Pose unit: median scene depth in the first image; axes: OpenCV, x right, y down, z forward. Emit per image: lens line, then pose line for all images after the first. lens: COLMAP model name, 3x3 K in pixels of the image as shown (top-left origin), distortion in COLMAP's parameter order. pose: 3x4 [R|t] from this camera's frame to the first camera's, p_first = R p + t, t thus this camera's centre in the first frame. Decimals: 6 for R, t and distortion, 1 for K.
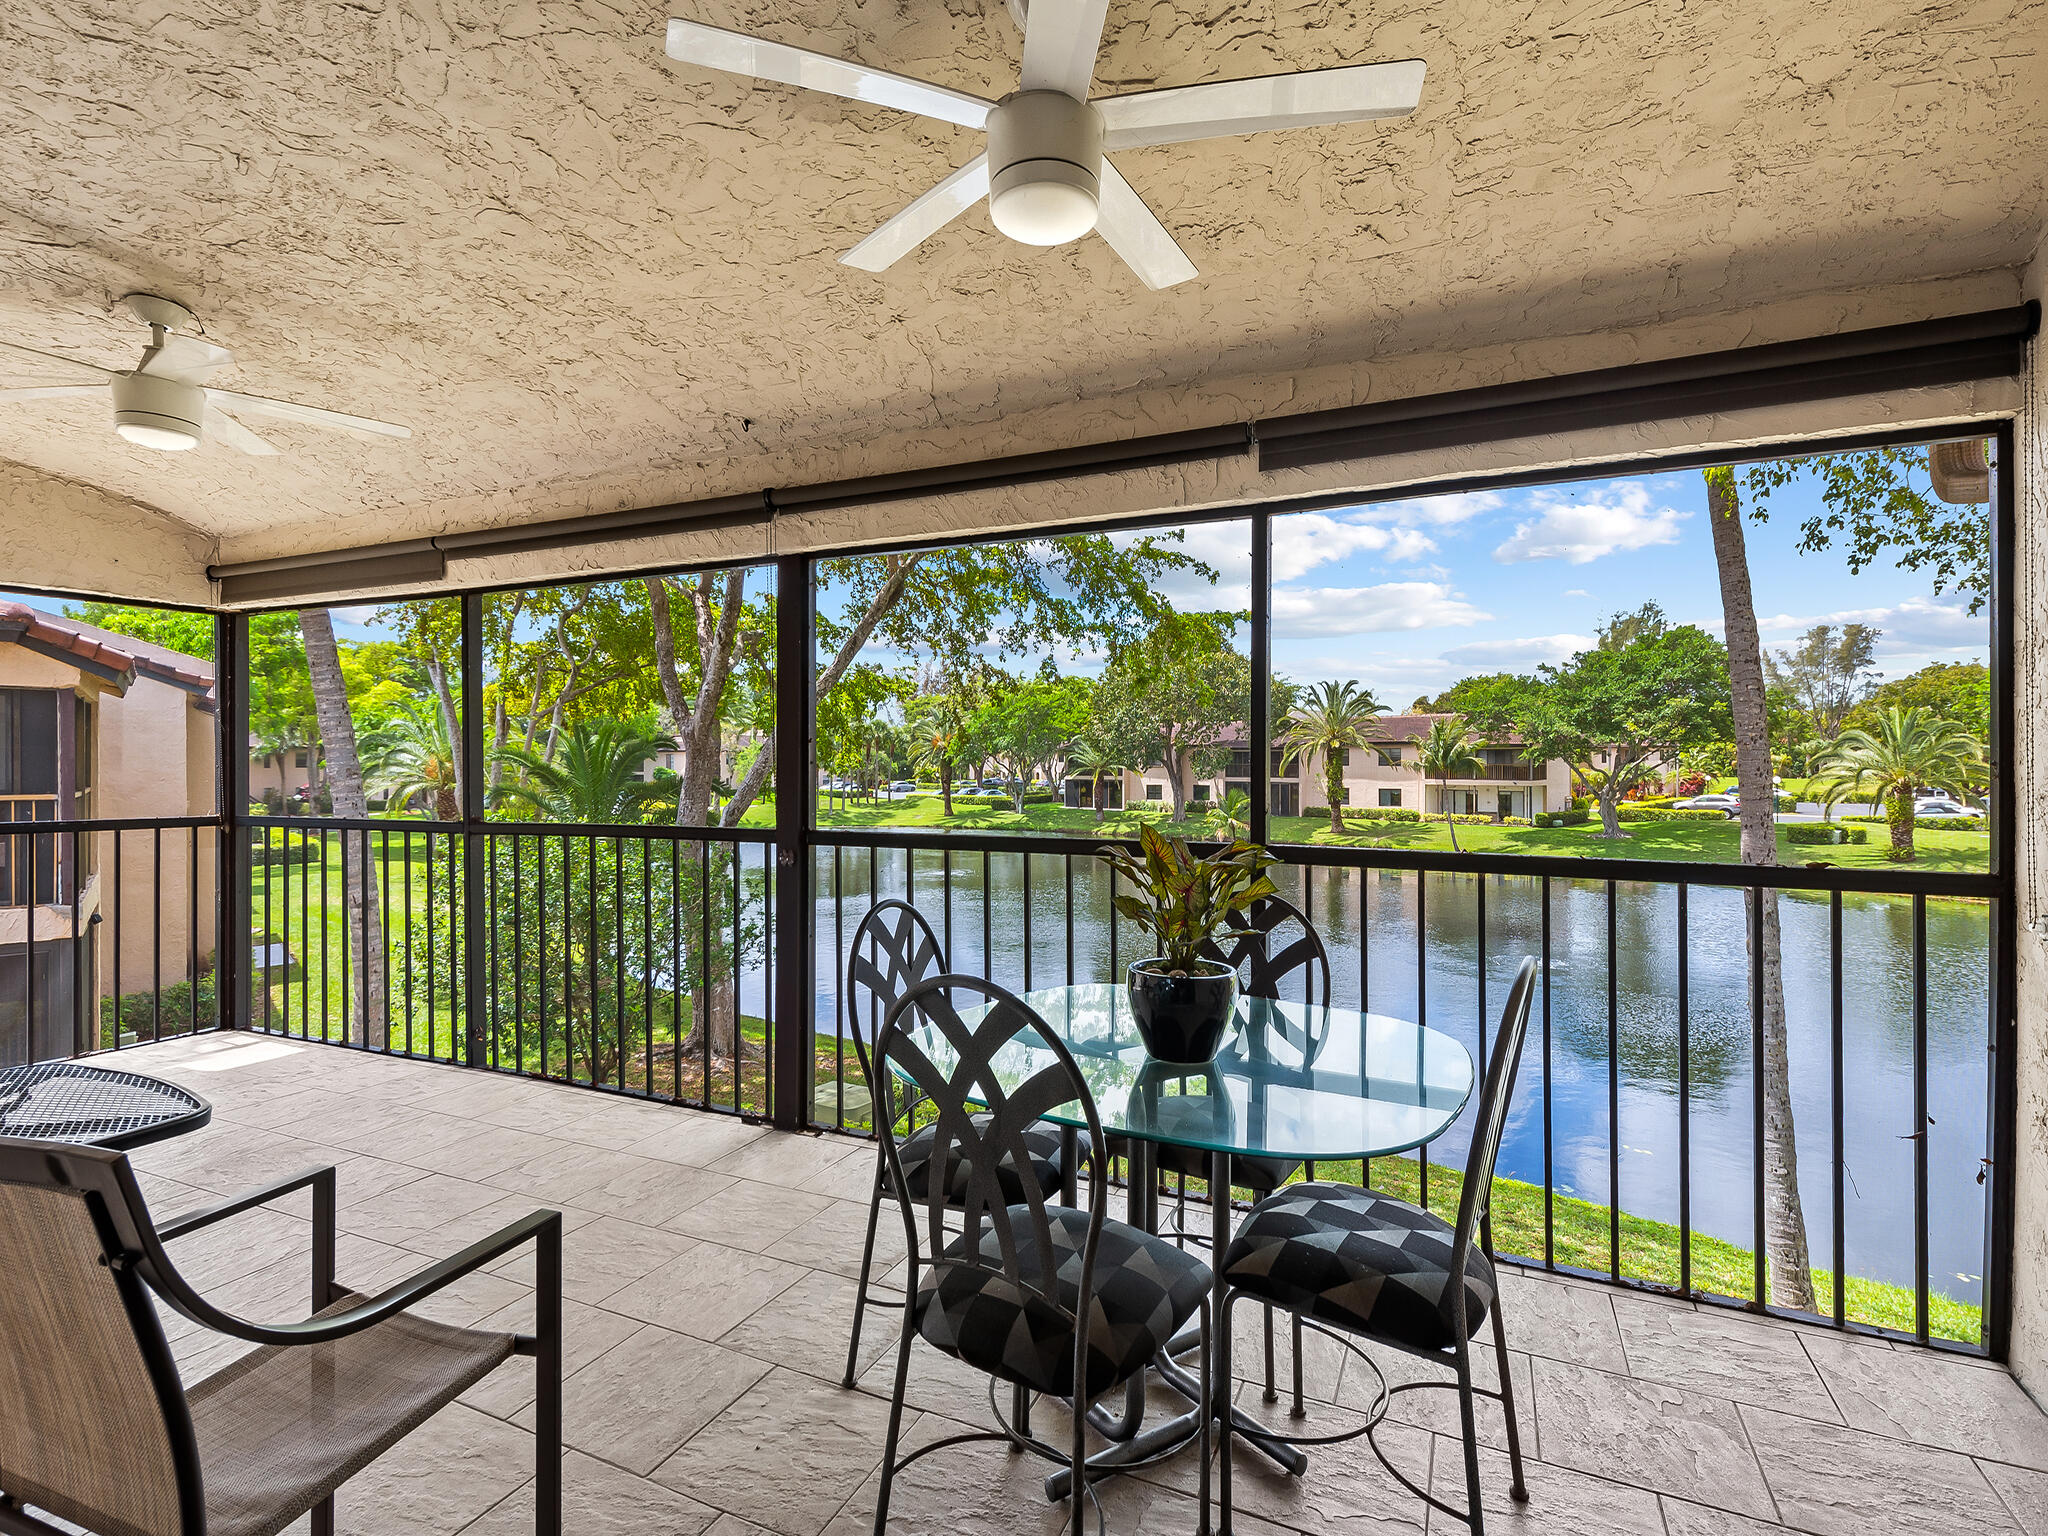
lens RADIAL K [[970.5, 0, 1042.2], [0, 970.5, 762.9], [0, 0, 1]] dist [0.020381, -0.008707]
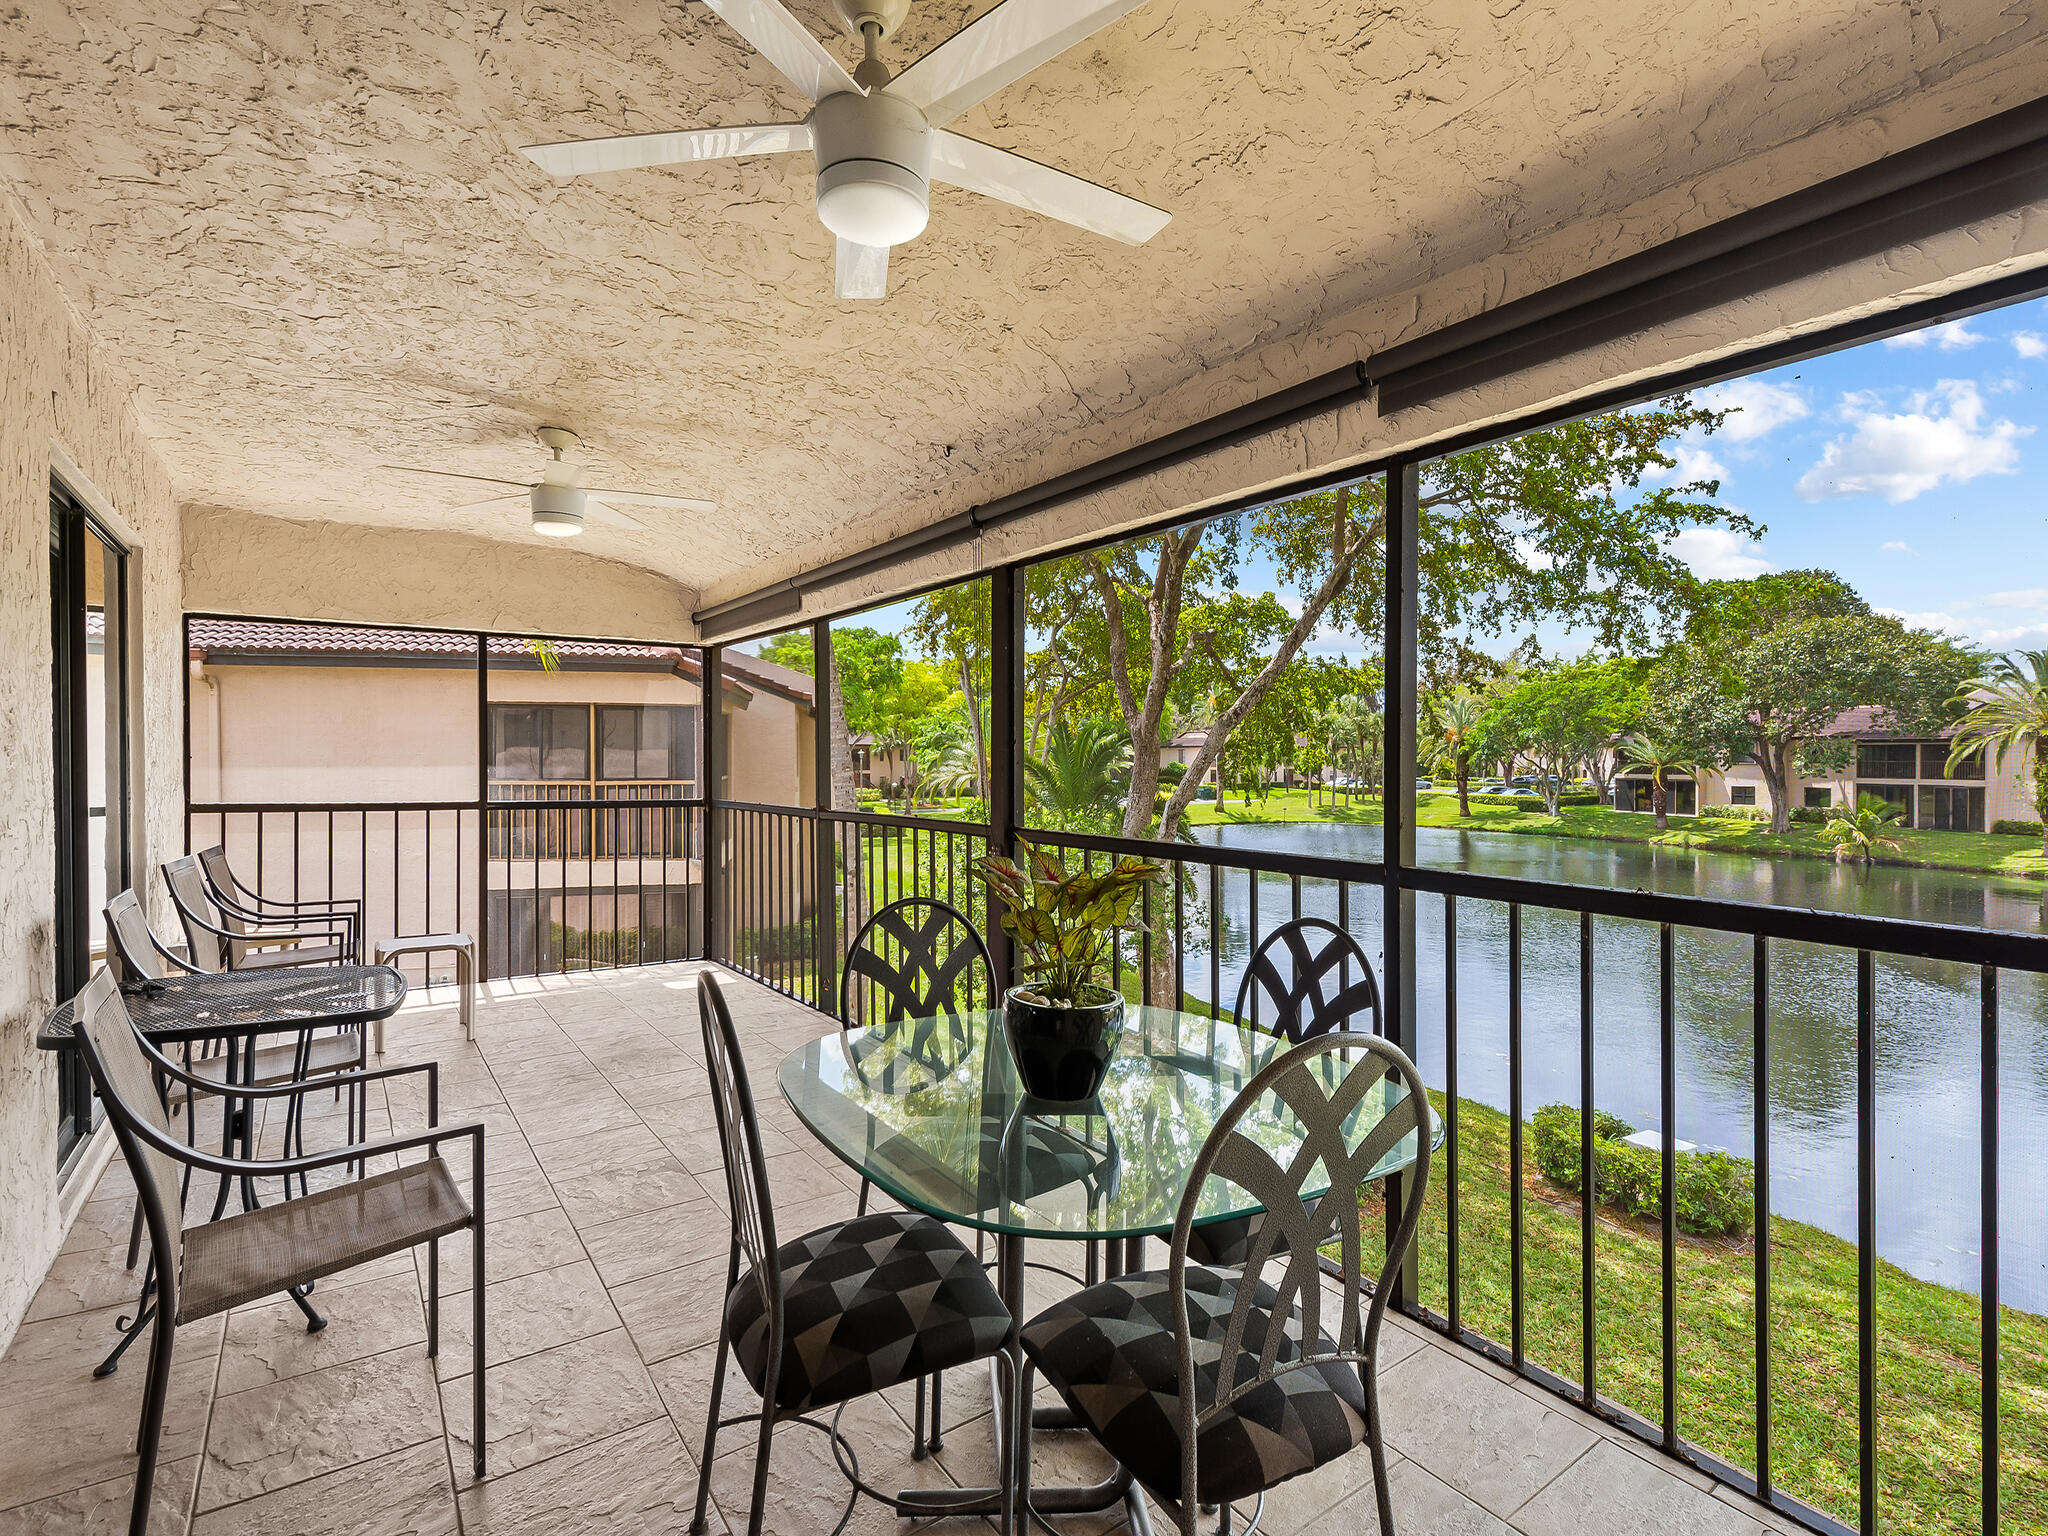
lens RADIAL K [[970.5, 0, 1042.2], [0, 970.5, 762.9], [0, 0, 1]] dist [0.020381, -0.008707]
pose [[0.870845, 0.004696, -0.491536, 0.235794], [-0.002216, 0.999982, 0.005627, -0.004916], [0.491553, -0.003811, 0.870839, 0.081134]]
